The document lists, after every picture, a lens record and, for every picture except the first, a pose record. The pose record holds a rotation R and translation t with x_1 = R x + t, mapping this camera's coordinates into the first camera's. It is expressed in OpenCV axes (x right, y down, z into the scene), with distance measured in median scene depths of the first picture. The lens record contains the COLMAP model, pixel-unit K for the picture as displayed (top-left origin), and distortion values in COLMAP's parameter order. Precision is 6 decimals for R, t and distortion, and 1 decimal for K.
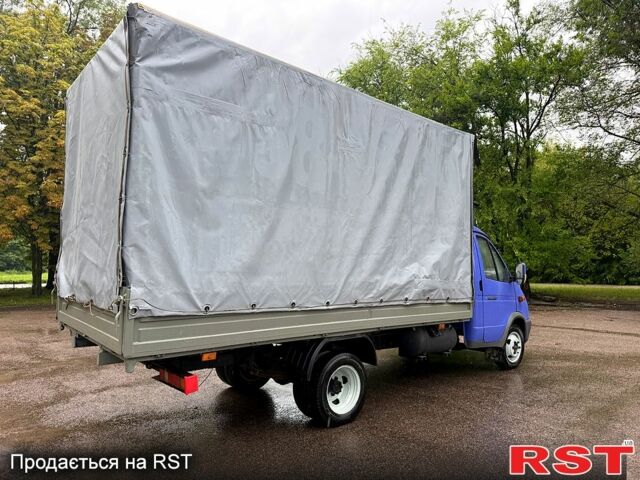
lens RADIAL K [[446.9, 0, 318.8], [0, 446.9, 236.7], [0, 0, 1]] dist [0.095919, -0.142061]
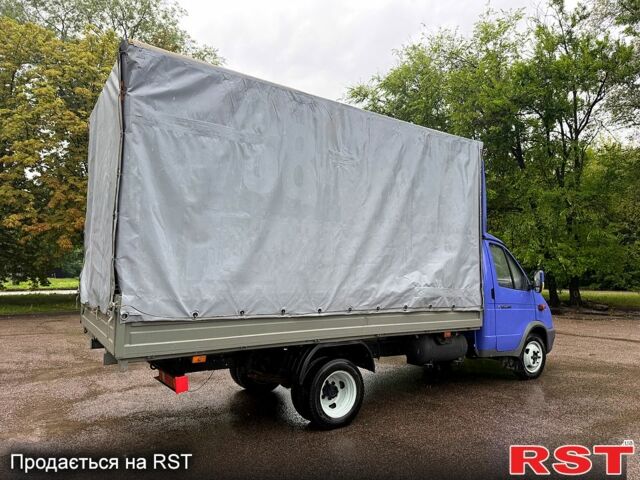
lens RADIAL K [[444.4, 0, 320.0], [0, 444.4, 240.0], [0, 0, 1]] dist [0.093952, -0.123017]
pose [[0.993313, -0.009807, -0.115038, 0.130438], [0.008987, 0.999930, -0.007645, -0.006922], [0.115105, 0.006560, 0.993332, -0.028740]]
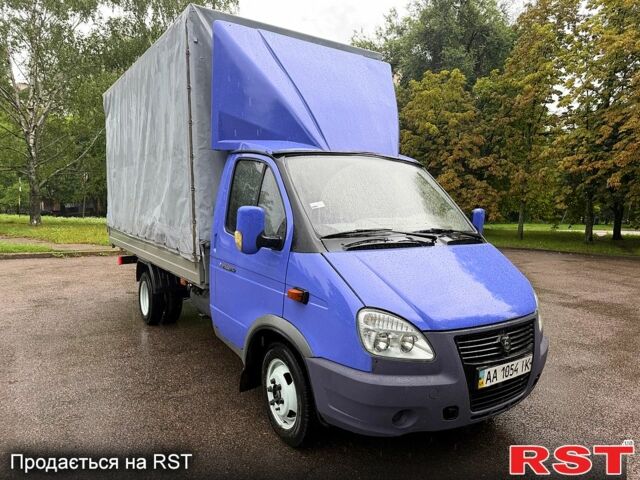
lens RADIAL K [[444.4, 0, 320.0], [0, 444.4, 240.0], [0, 0, 1]] dist [0.093952, -0.123017]
pose [[-0.110644, 0.071204, -0.991306, 1.269652], [0.044811, 0.996773, 0.066595, 0.094514], [0.992849, -0.037053, -0.113478, 1.620026]]
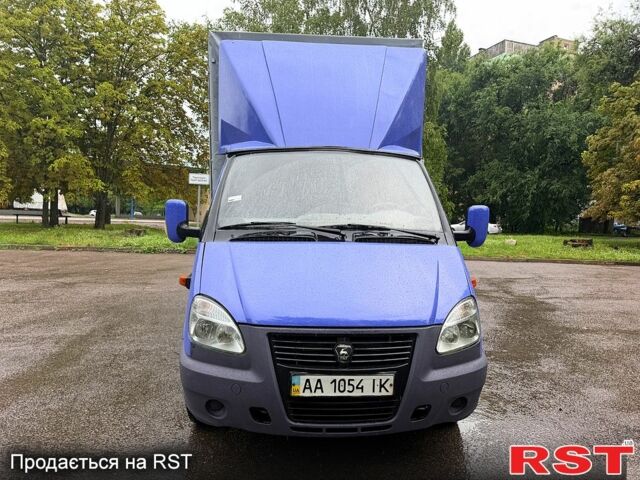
lens RADIAL K [[444.4, 0, 320.0], [0, 444.4, 240.0], [0, 0, 1]] dist [0.093952, -0.123017]
pose [[-0.599498, 0.034000, -0.799654, 1.085931], [0.026637, 0.999391, 0.022523, 0.139110], [0.799933, -0.007798, -0.600038, 2.066088]]
